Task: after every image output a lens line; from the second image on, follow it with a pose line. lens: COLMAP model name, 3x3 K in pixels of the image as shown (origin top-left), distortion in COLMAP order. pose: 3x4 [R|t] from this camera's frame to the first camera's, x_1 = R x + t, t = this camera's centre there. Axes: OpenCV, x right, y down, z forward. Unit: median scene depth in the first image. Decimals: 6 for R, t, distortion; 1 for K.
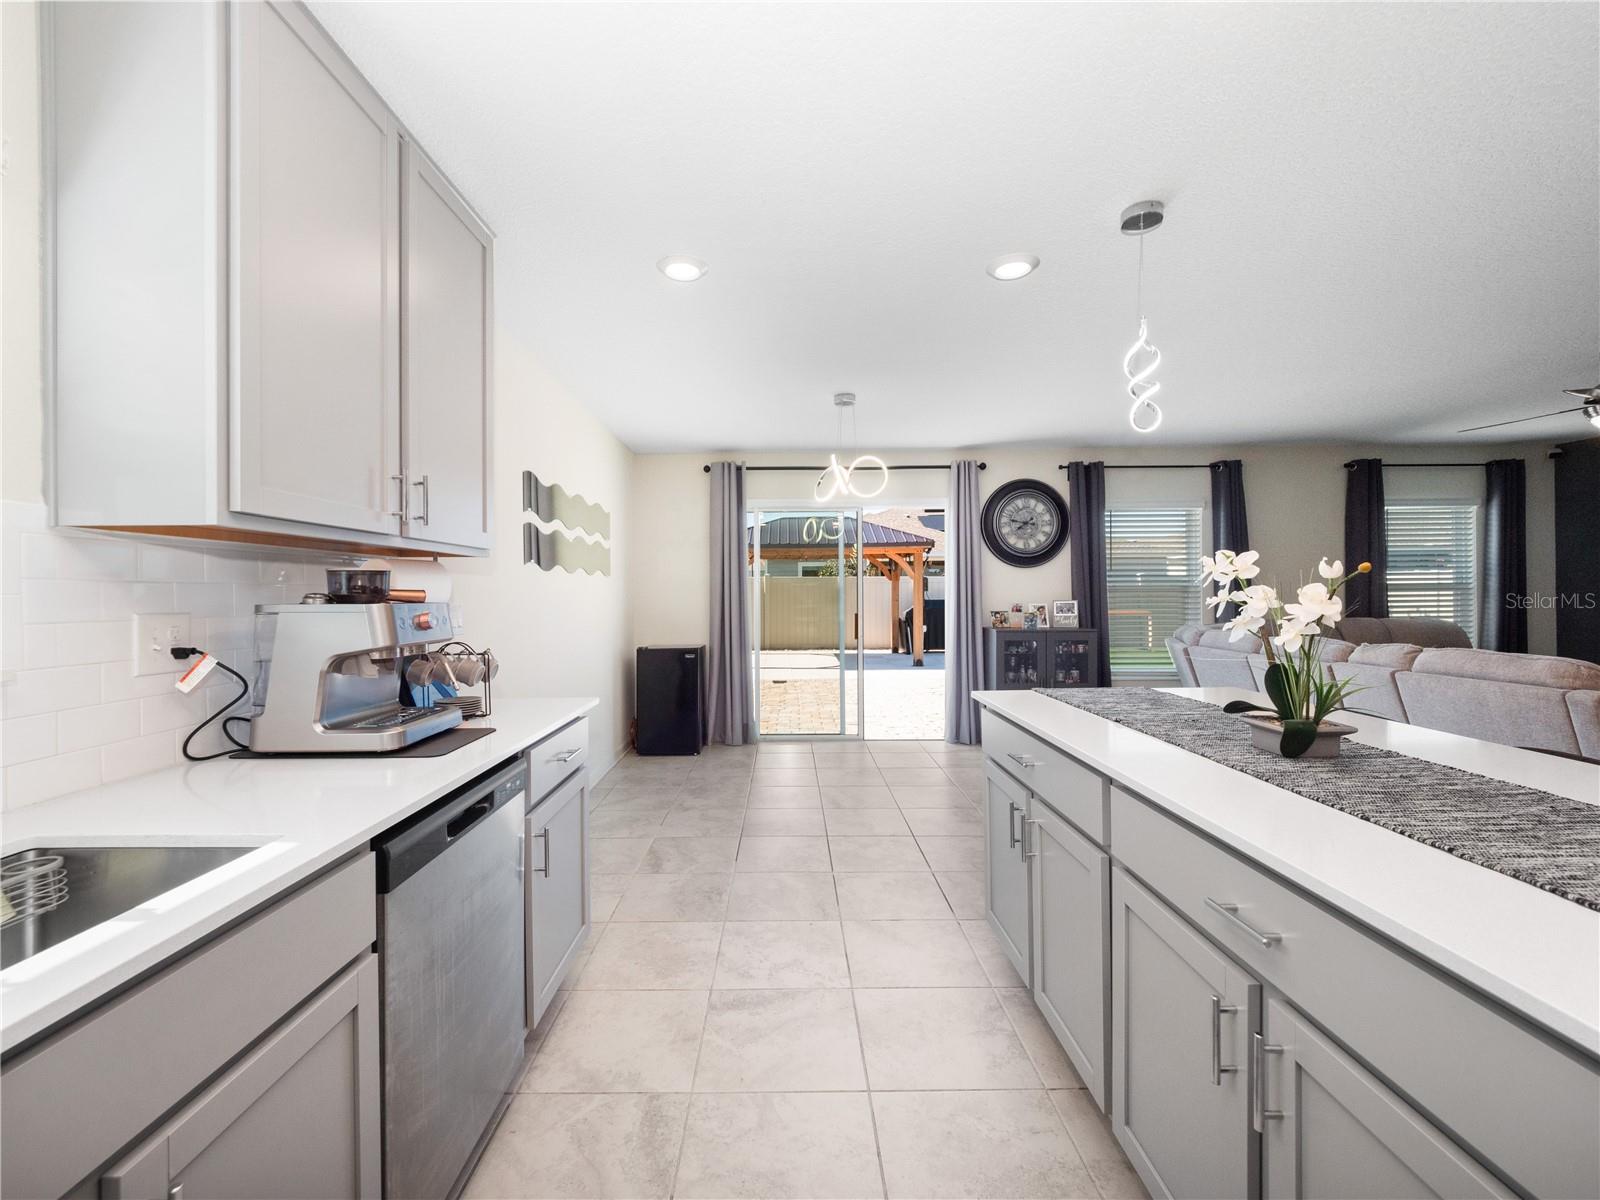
lens RADIAL K [[684.7, 0, 793.8], [0, 684.7, 599.1], [0, 0, 1]] dist [0.004790, -0.000247]
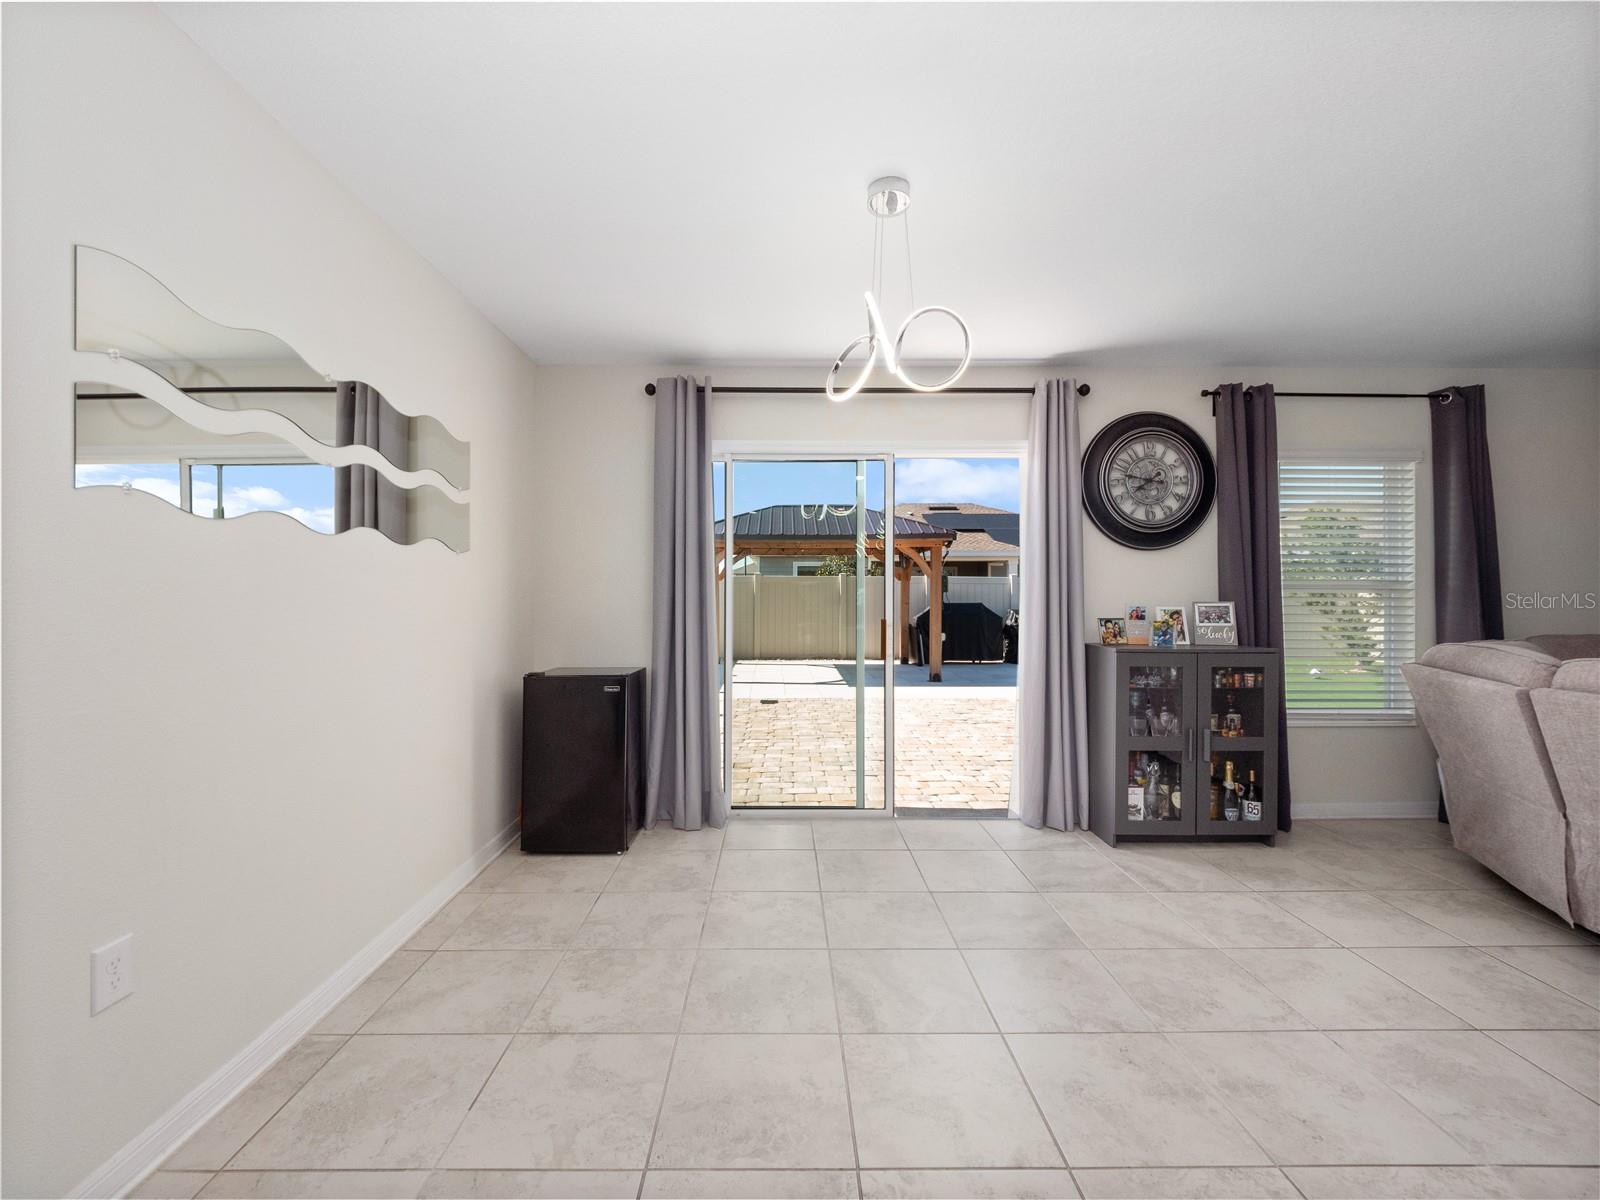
lens RADIAL K [[684.7, 0, 810.3], [0, 684.7, 602.1], [0, 0, 1]] dist [0.004790, -0.000247]
pose [[0.999468, 0.008598, 0.031446, 0.003167], [-0.008575, 0.999963, -0.000870, 0.005777], [-0.031452, 0.000599, 0.999505, 0.369031]]
